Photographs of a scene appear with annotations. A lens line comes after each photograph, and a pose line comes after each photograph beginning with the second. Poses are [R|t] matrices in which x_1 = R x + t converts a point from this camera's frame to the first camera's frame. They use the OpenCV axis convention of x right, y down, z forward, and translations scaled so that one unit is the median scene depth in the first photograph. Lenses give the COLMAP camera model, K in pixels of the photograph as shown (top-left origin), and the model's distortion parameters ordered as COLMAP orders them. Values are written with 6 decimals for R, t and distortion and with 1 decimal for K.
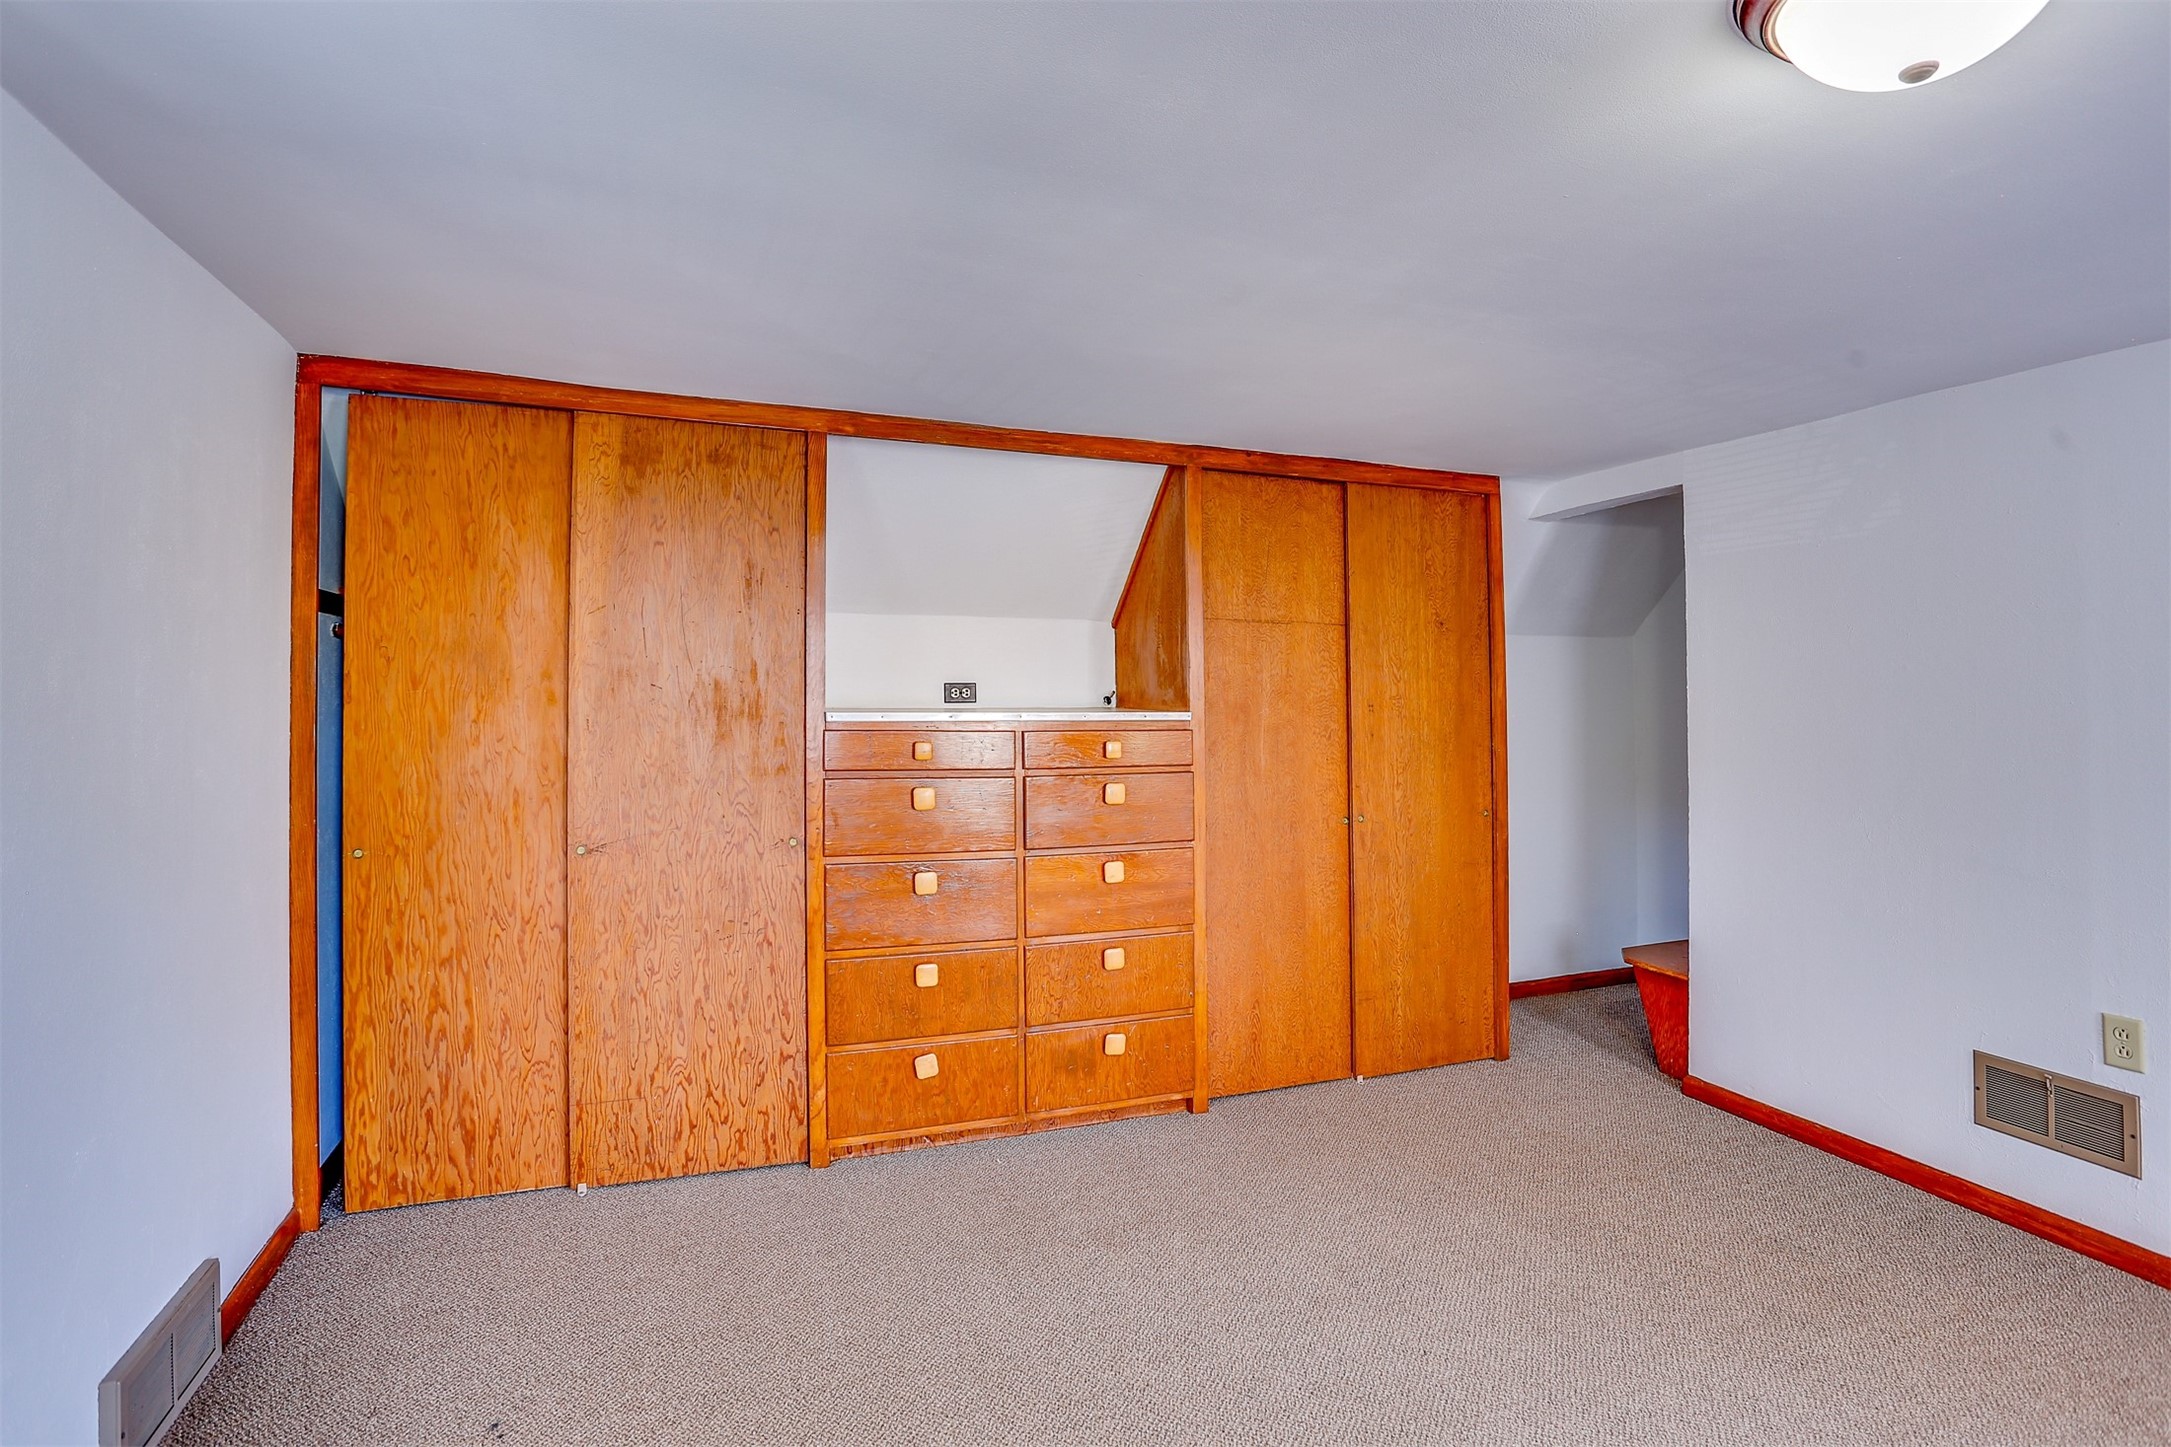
lens RADIAL K [[1065.0, 0, 1076.5], [0, 1065.0, 704.0], [0, 0, 1]] dist [-0.027469, 0.021530]
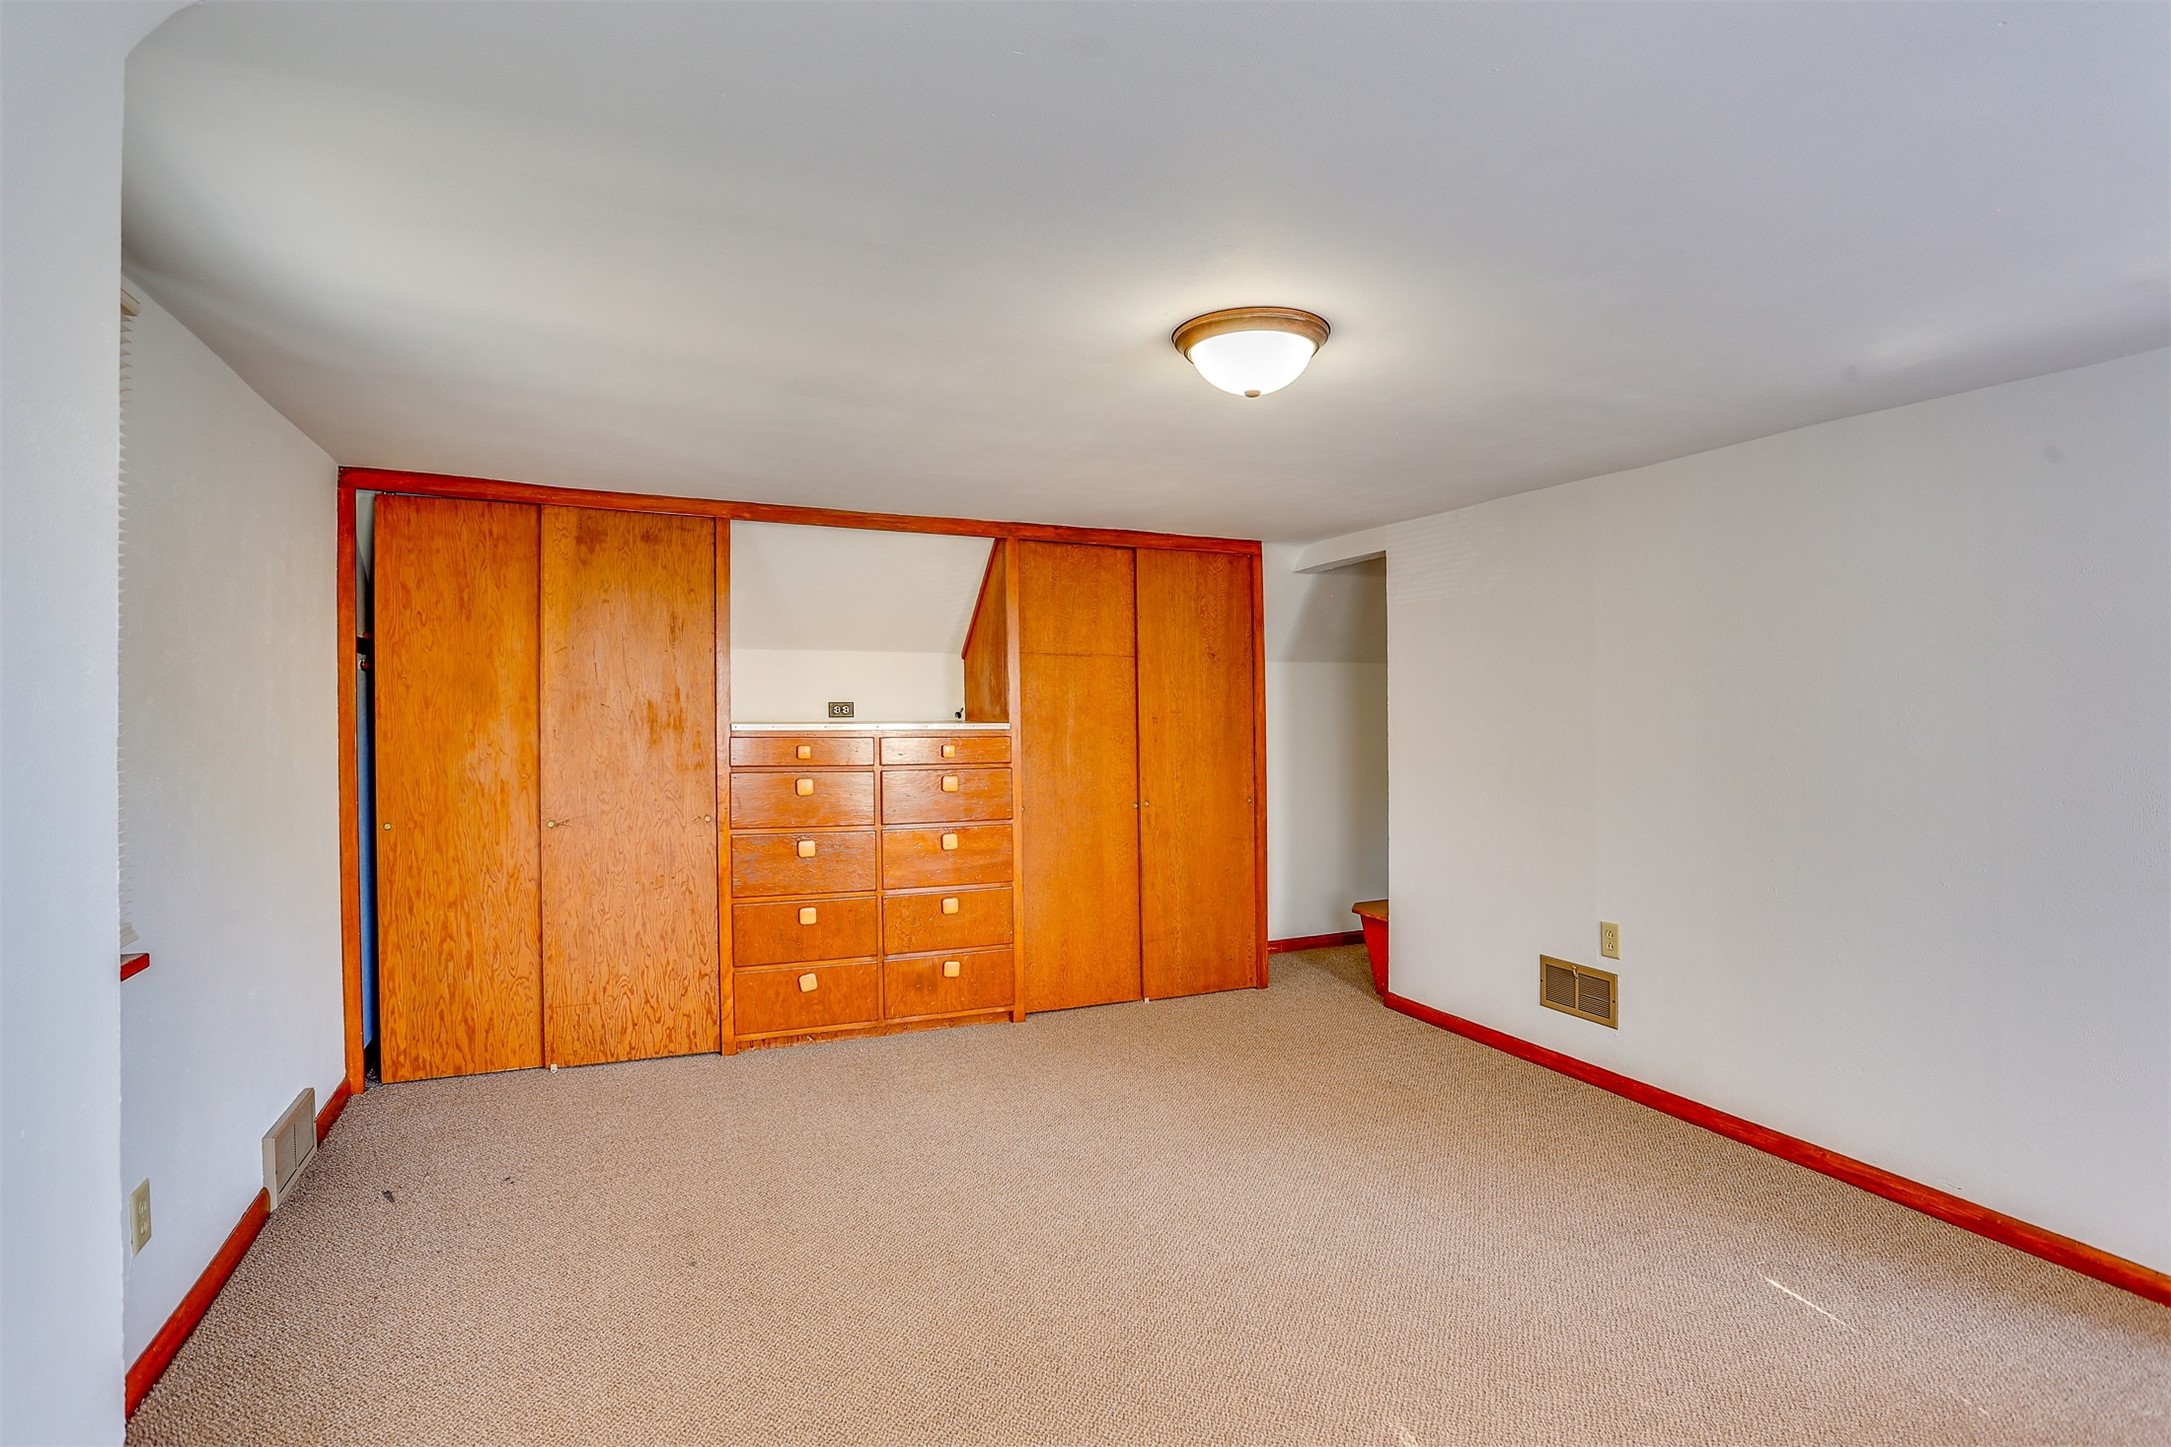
lens RADIAL K [[1065.0, 0, 1075.5], [0, 1065.0, 736.3], [0, 0, 1]] dist [-0.027469, 0.021530]
pose [[0.998843, -0.005339, 0.047784, 0.142913], [0.004744, 0.999910, 0.012543, 0.008734], [-0.047847, -0.012301, 0.998779, -0.388913]]
